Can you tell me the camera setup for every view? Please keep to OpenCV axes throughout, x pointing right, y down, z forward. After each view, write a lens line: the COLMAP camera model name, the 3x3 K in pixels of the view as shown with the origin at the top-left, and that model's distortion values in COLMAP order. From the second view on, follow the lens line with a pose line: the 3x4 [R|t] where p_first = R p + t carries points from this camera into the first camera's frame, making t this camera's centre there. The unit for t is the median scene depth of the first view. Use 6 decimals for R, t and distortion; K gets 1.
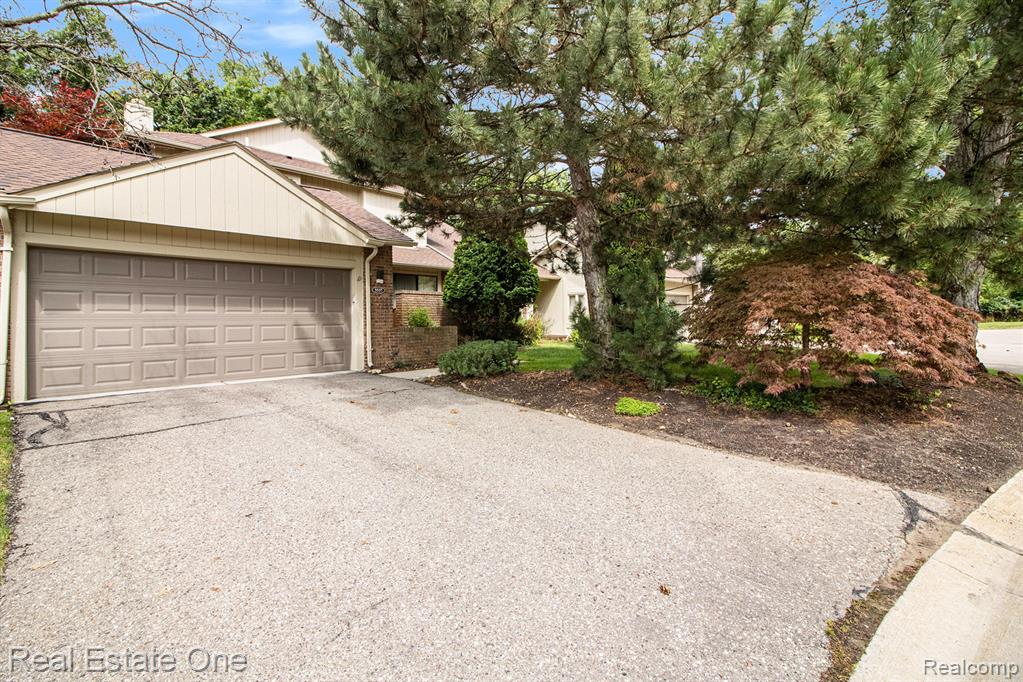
lens RADIAL K [[474.3, 0, 509.6], [0, 474.3, 334.0], [0, 0, 1]] dist [-0.009636, -0.000951]
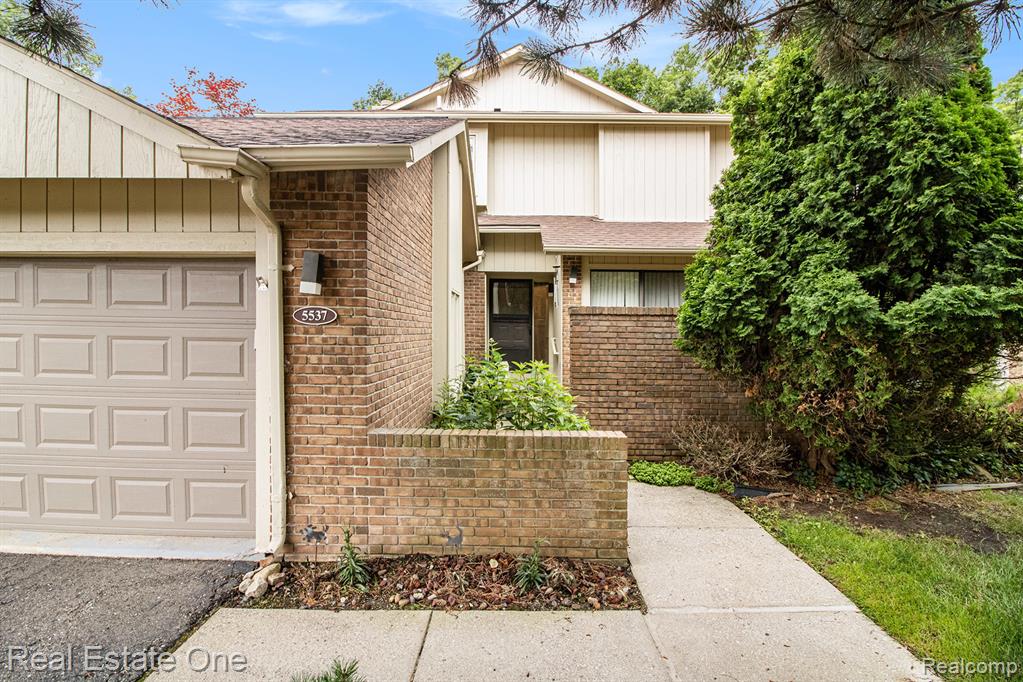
lens RADIAL K [[474.3, 0, 509.6], [0, 474.3, 334.0], [0, 0, 1]] dist [-0.009636, -0.000951]
pose [[0.686303, 0.013452, -0.727191, 0.039486], [-0.027739, 0.999586, -0.007688, -0.065415], [0.726787, 0.025448, 0.686392, 0.670211]]
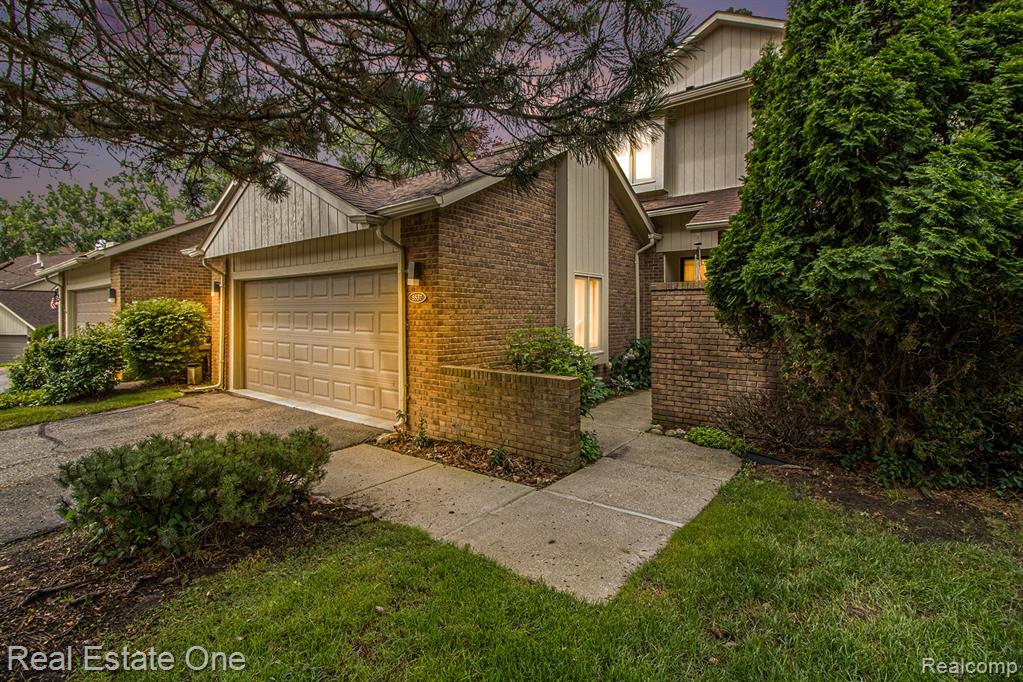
lens RADIAL K [[491.4, 0, 511.5], [0, 491.4, 341.0], [0, 0, 1]] dist [-0.002921, -0.000307]
pose [[0.094561, 0.059192, -0.993758, 0.258416], [-0.023265, 0.998090, 0.057236, -0.062037], [0.995247, 0.017708, 0.095758, 0.818119]]
